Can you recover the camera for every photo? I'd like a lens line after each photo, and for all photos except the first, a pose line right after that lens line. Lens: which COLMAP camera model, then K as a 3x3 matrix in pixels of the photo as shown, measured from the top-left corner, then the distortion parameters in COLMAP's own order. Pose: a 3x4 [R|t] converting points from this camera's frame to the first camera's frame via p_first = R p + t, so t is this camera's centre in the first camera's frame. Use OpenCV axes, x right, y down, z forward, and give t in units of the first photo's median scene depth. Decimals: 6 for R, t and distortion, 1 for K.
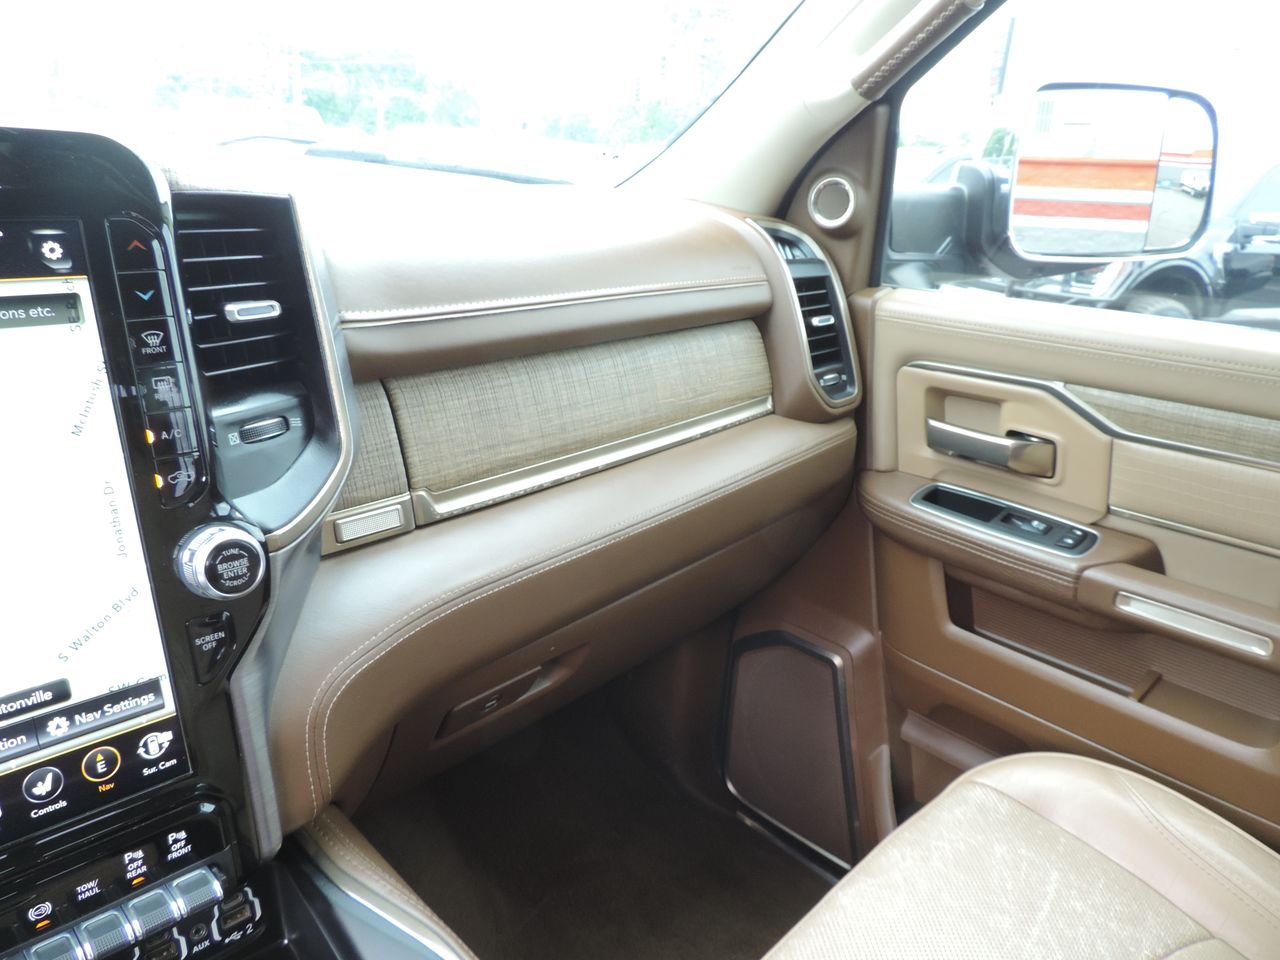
lens RADIAL K [[919.4, 0, 643.3], [0, 919.4, 488.0], [0, 0, 1]] dist [-0.005594, -0.007377]
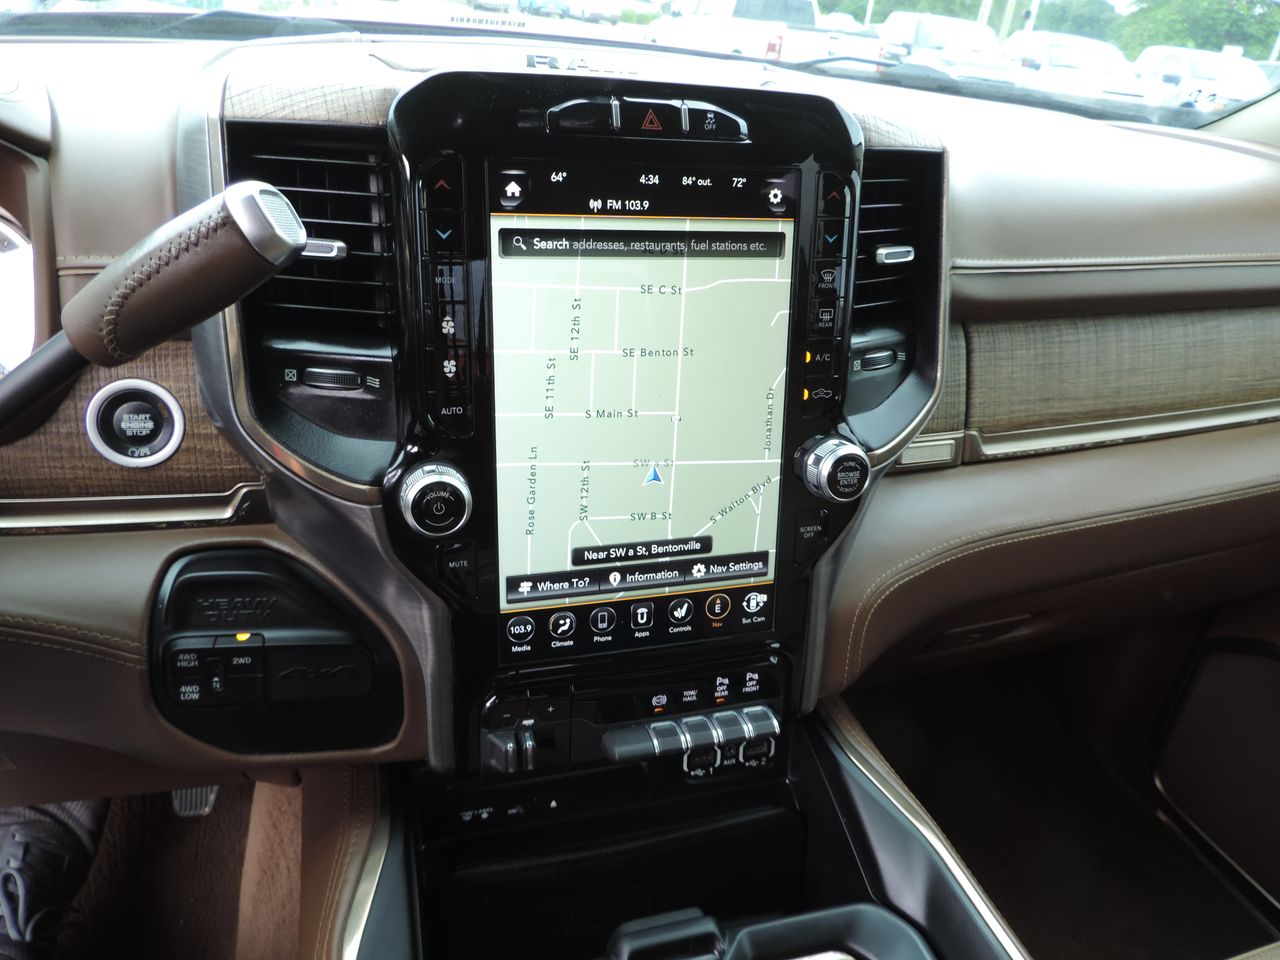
lens RADIAL K [[919.4, 0, 643.5], [0, 919.4, 495.6], [0, 0, 1]] dist [-0.005594, -0.007377]
pose [[0.891811, 0.224197, -0.392949, -0.184554], [-0.179191, 0.972584, 0.148229, -0.016613], [0.415408, -0.061779, 0.907535, -0.166831]]
